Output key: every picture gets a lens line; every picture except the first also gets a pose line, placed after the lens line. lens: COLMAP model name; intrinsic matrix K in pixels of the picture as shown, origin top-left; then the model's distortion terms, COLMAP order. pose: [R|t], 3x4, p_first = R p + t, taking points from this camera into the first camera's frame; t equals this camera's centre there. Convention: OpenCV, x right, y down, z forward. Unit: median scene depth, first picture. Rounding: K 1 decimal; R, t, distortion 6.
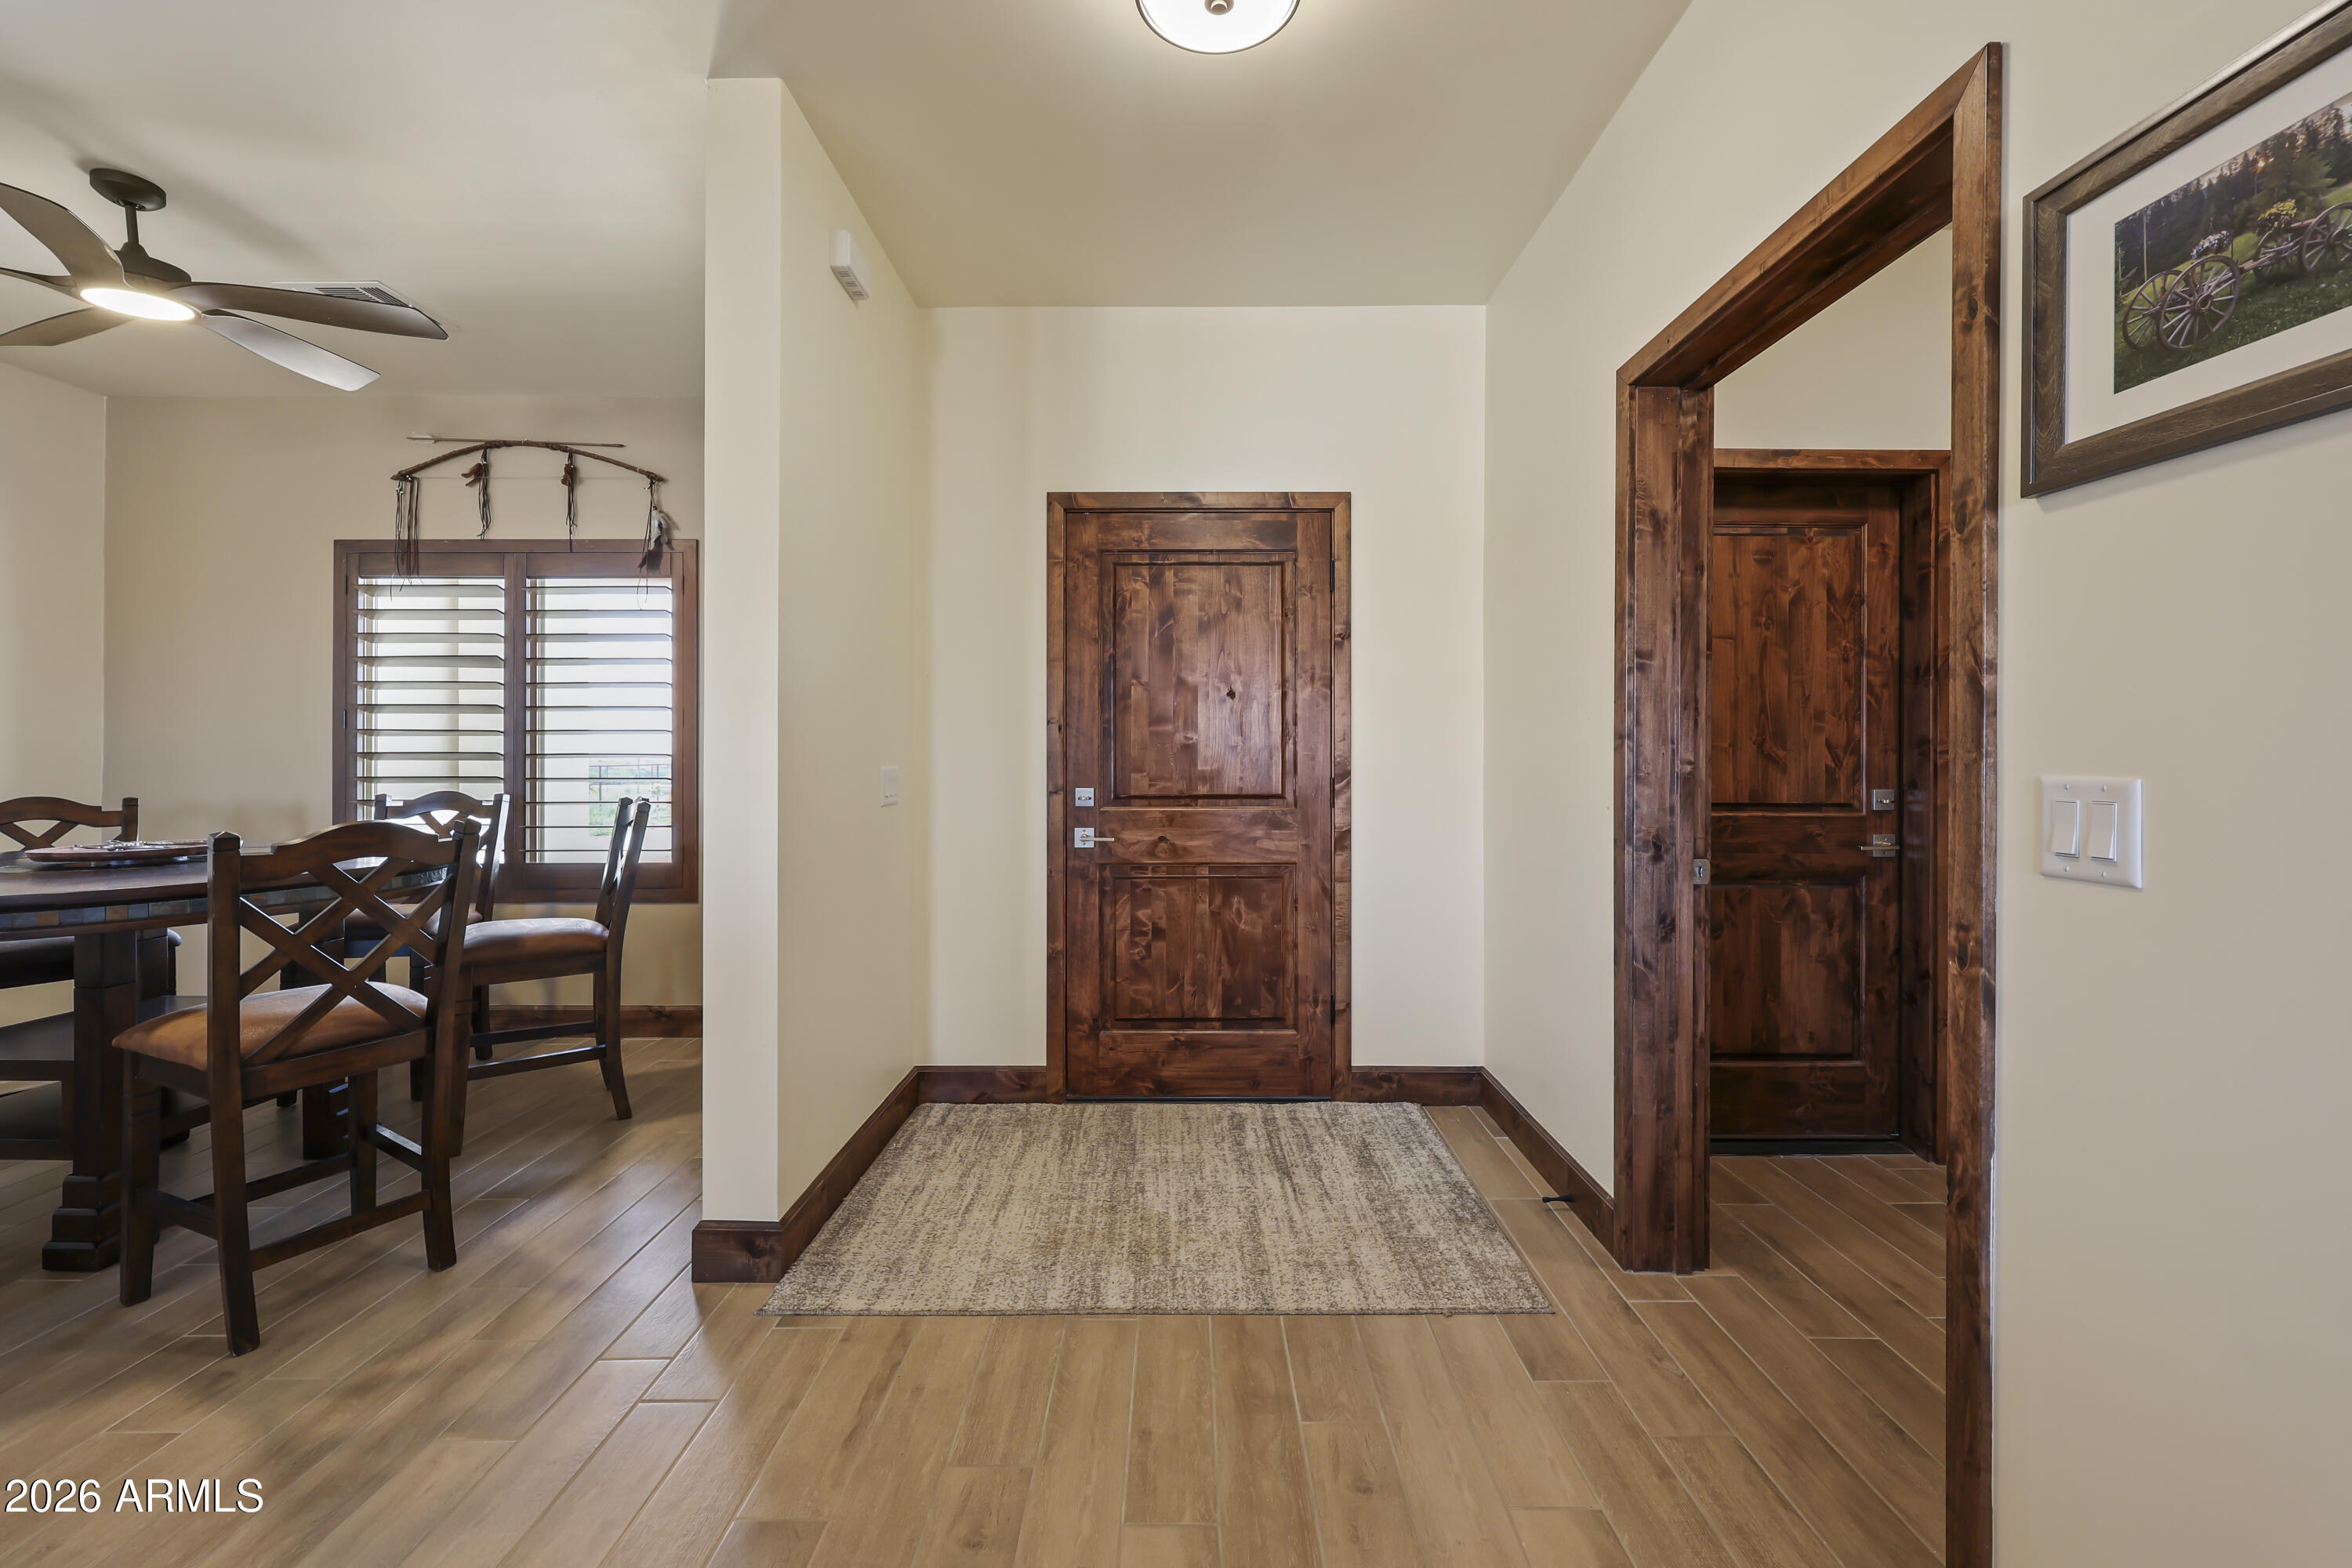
lens RADIAL K [[953.9, 0, 1186.5], [0, 953.9, 754.0], [0, 0, 1]] dist [-0.000446, -0.000081]
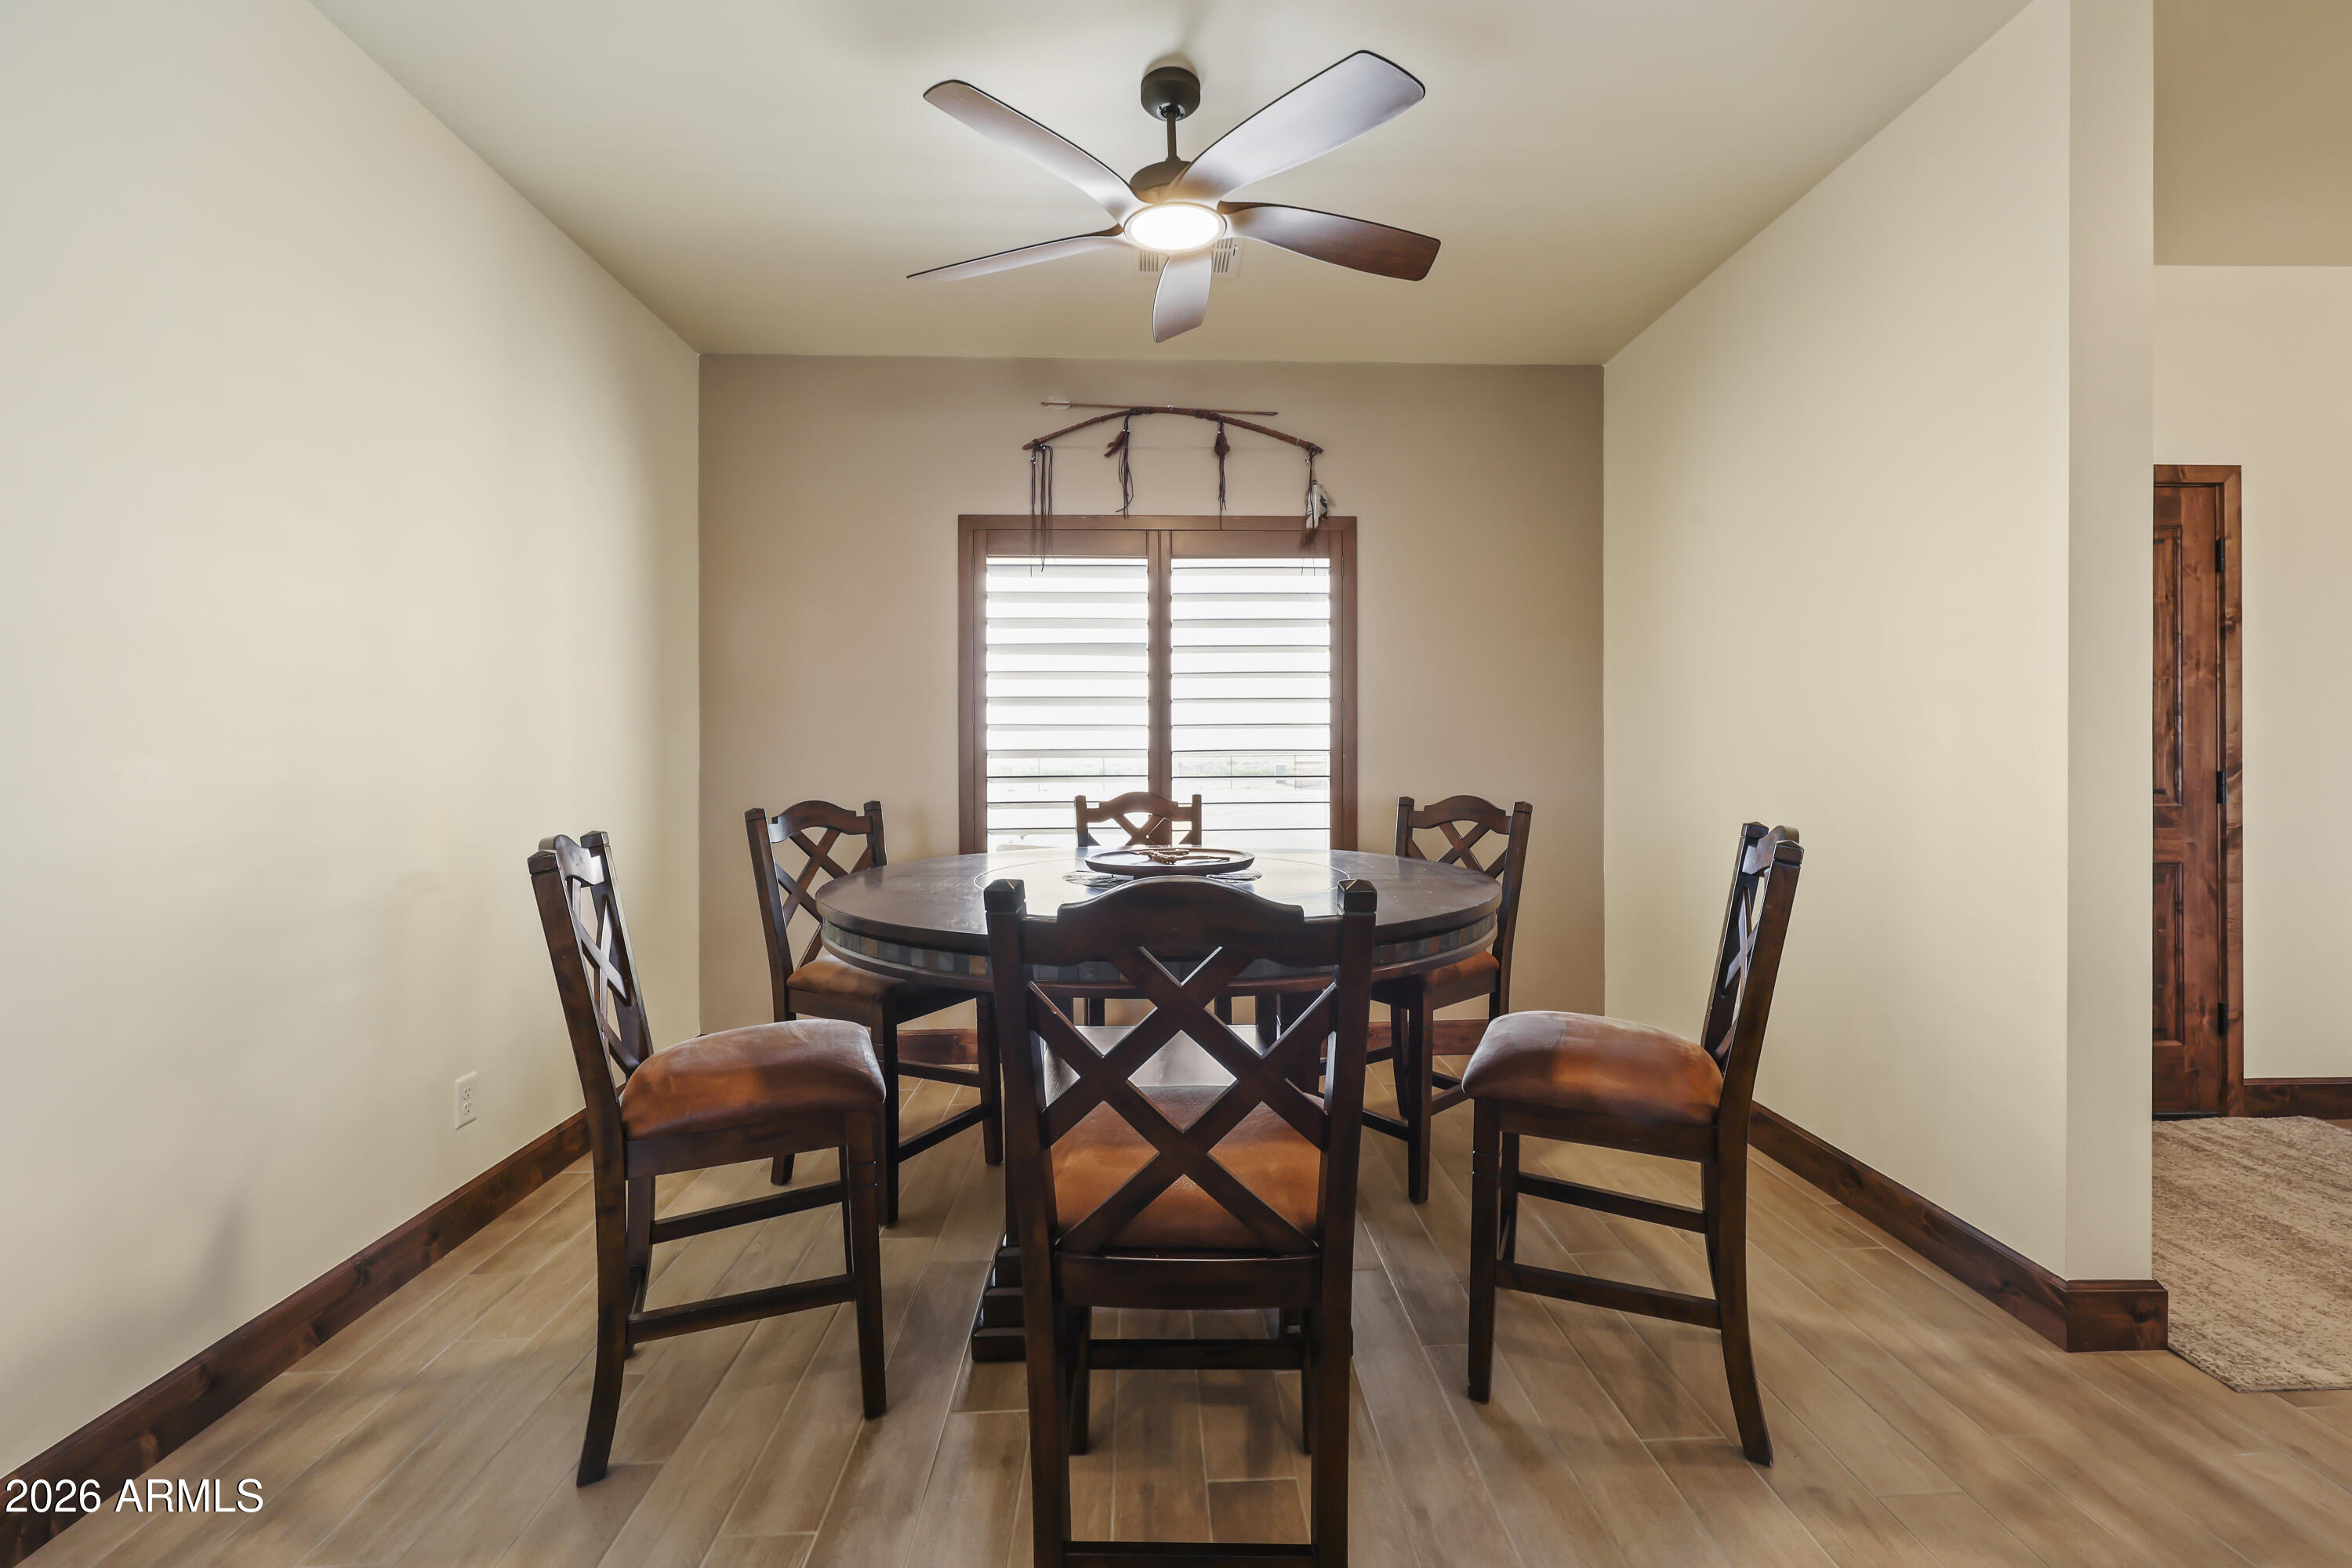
lens RADIAL K [[958.1, 0, 1185.4], [0, 958.1, 748.1], [0, 0, 1]] dist [-0.002478, 0.000723]
pose [[0.999267, -0.004827, 0.037984, -0.896162], [0.004794, 0.999988, 0.000980, -0.003277], [-0.037989, -0.000797, 0.999278, 0.101833]]
